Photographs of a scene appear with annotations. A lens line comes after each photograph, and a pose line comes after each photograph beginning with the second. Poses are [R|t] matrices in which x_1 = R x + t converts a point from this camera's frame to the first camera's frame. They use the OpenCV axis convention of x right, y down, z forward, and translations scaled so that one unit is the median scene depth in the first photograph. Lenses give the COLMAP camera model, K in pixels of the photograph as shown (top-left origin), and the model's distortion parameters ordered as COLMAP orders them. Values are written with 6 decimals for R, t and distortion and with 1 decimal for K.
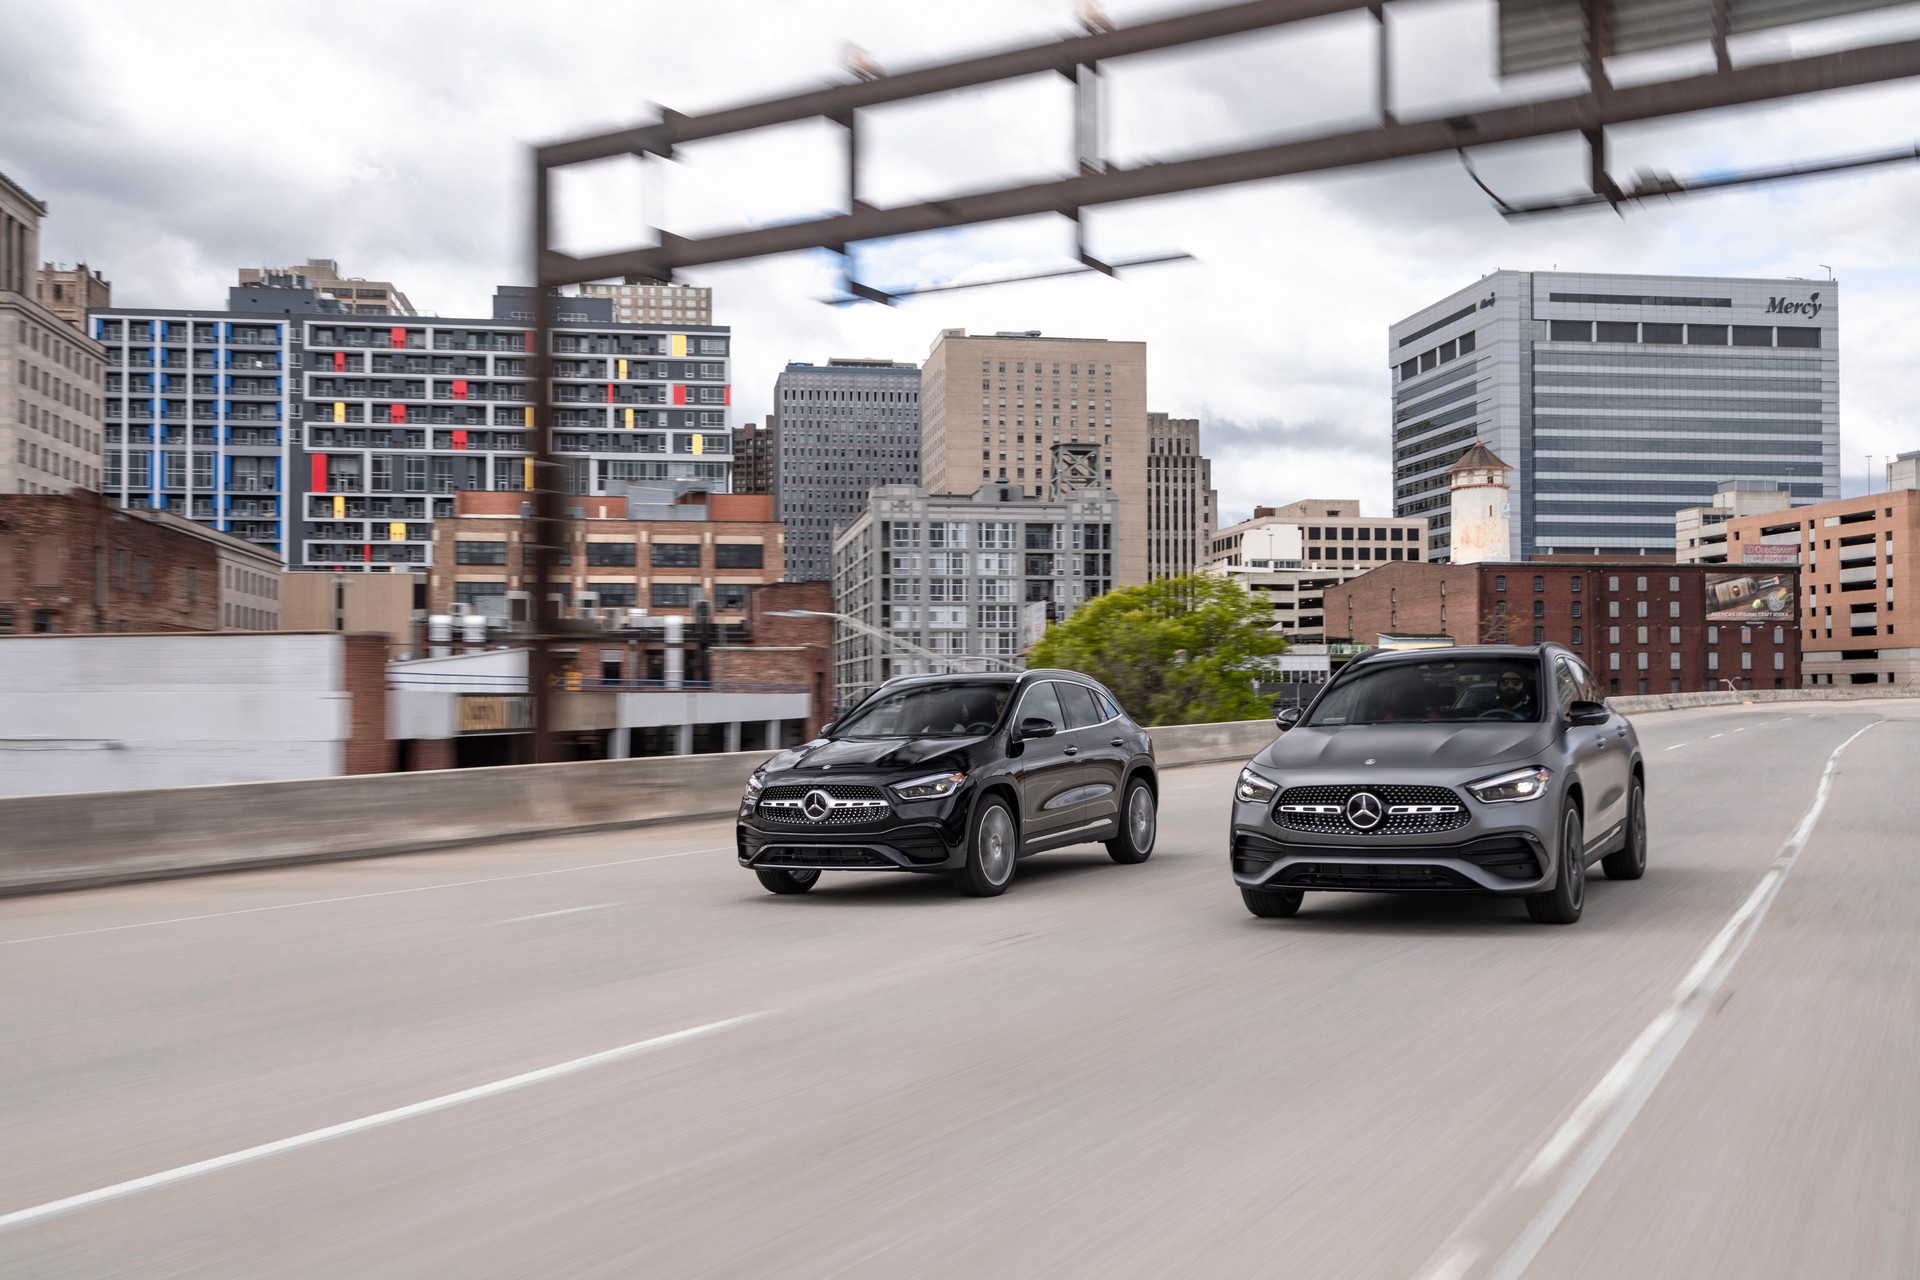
lens RADIAL K [[1894.9, 0, 960.0], [0, 1894.9, 640.0], [0, 0, 1]] dist [0.076652, -0.005419]
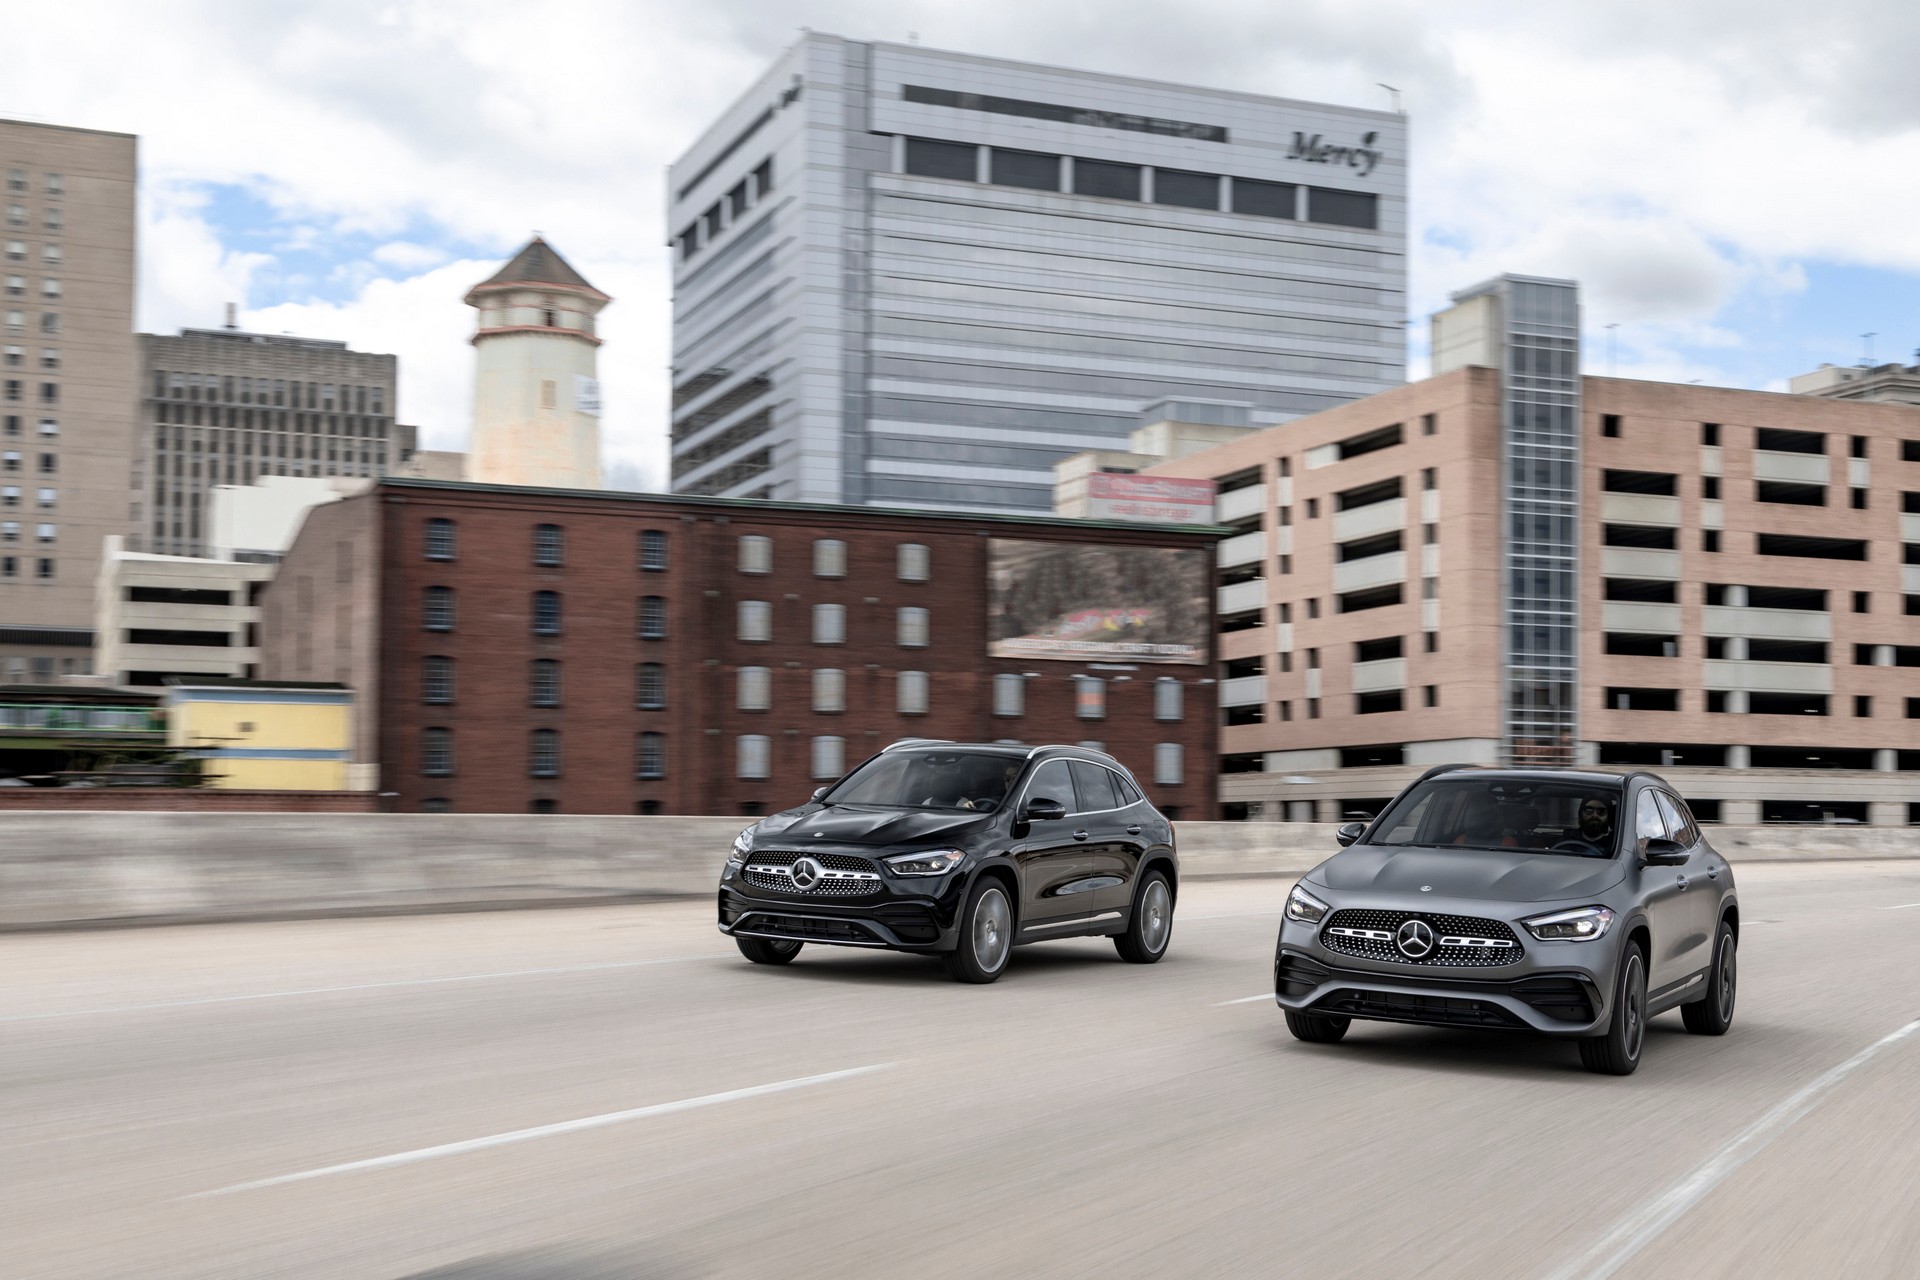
lens RADIAL K [[2312.8, 0, 960.0], [0, 2312.8, 640.0], [0, 0, 1]] dist [0.226189, 0.000545]
pose [[0.979948, 0.025187, 0.197653, 0.265672], [-0.014010, 0.998233, -0.057747, 0.012681], [-0.198758, 0.053820, 0.978570, 0.492433]]
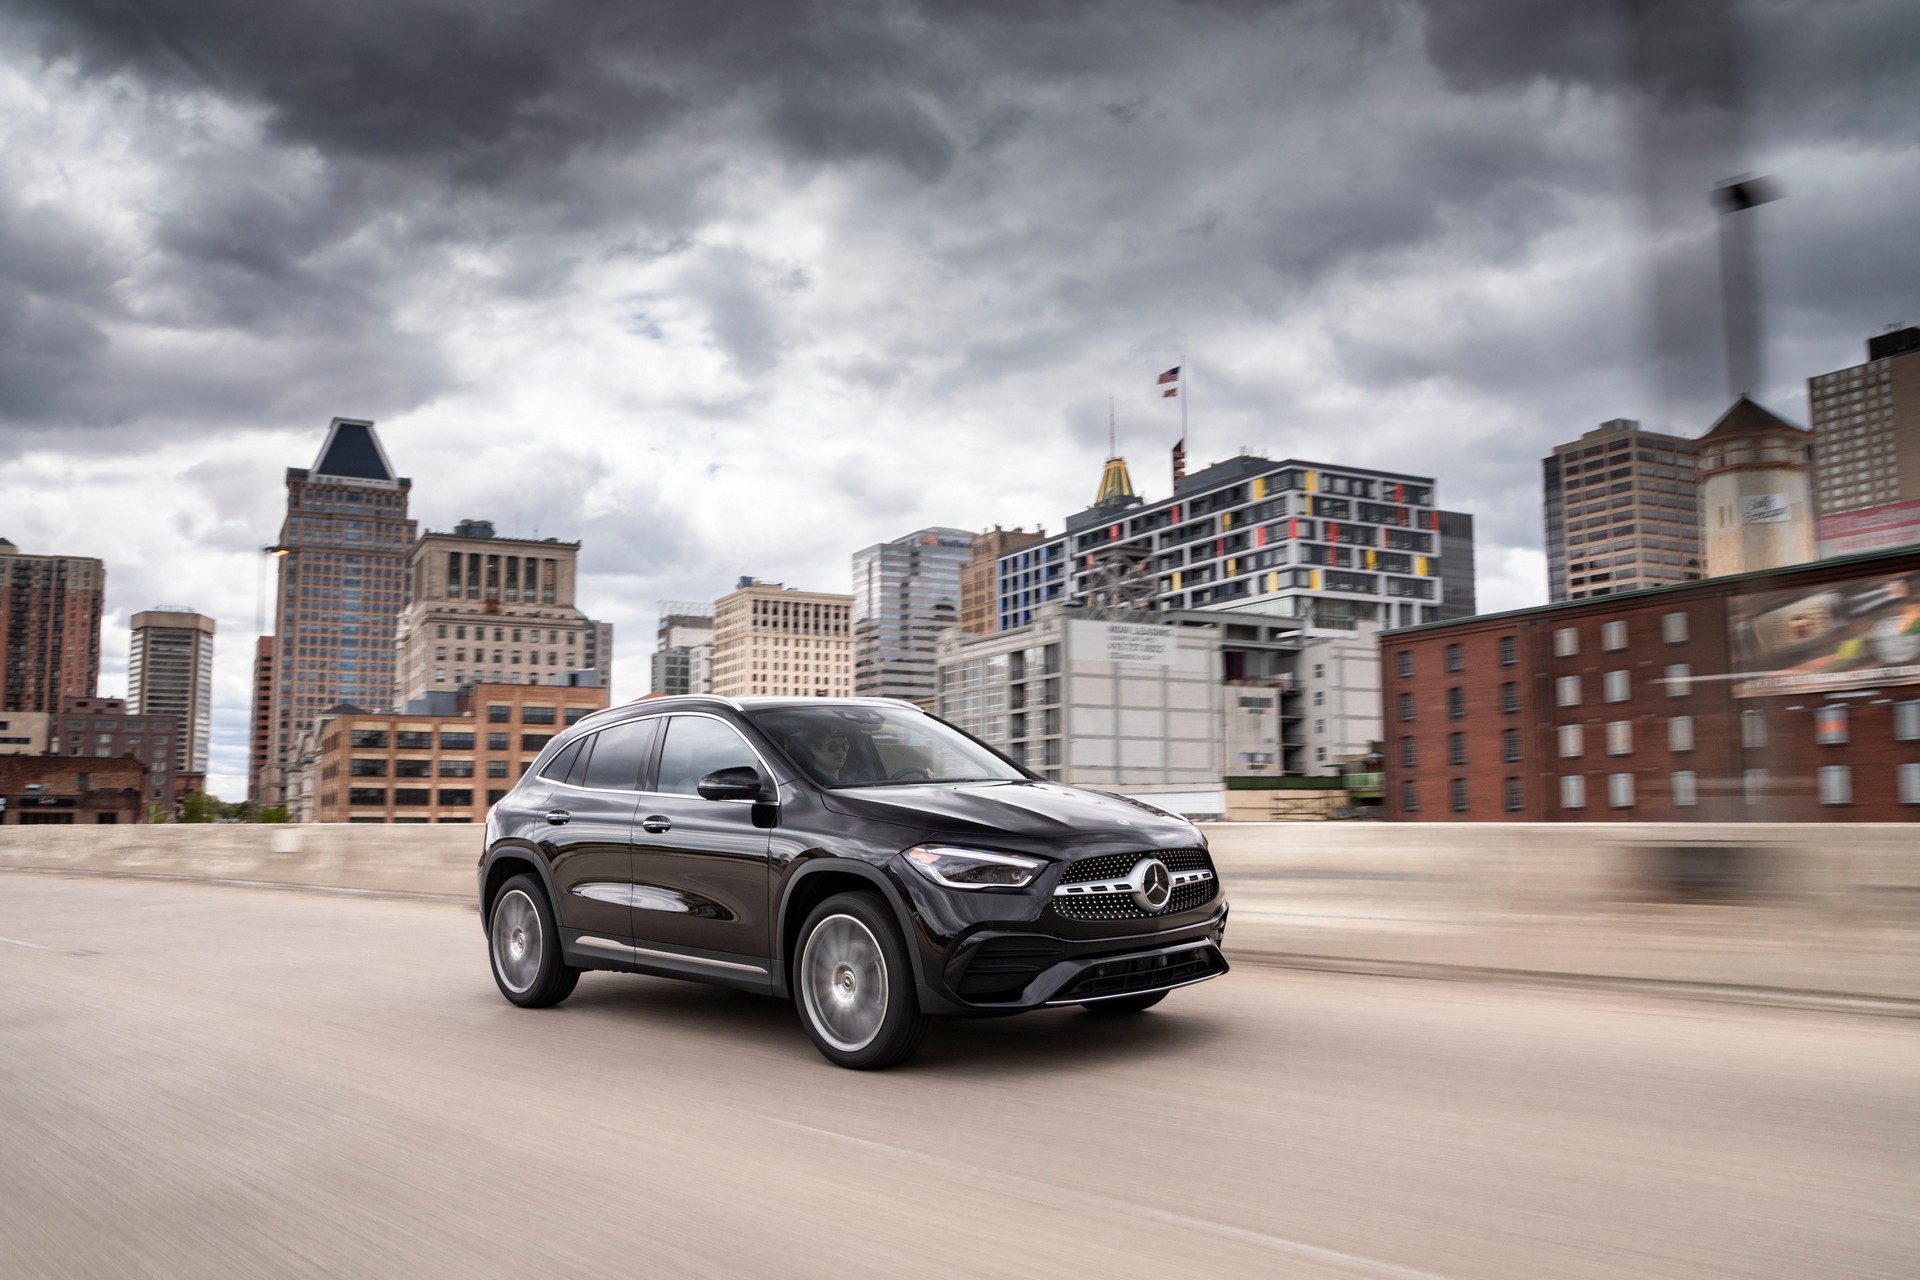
lens RADIAL K [[1545.2, 0, 960.0], [0, 1545.2, 640.0], [0, 0, 1]] dist [0.001886, -0.000492]
pose [[0.310486, -0.110024, -0.944189, 0.627237], [0.027593, 0.993904, -0.106744, 0.009343], [0.950177, 0.007089, 0.311629, 0.651204]]
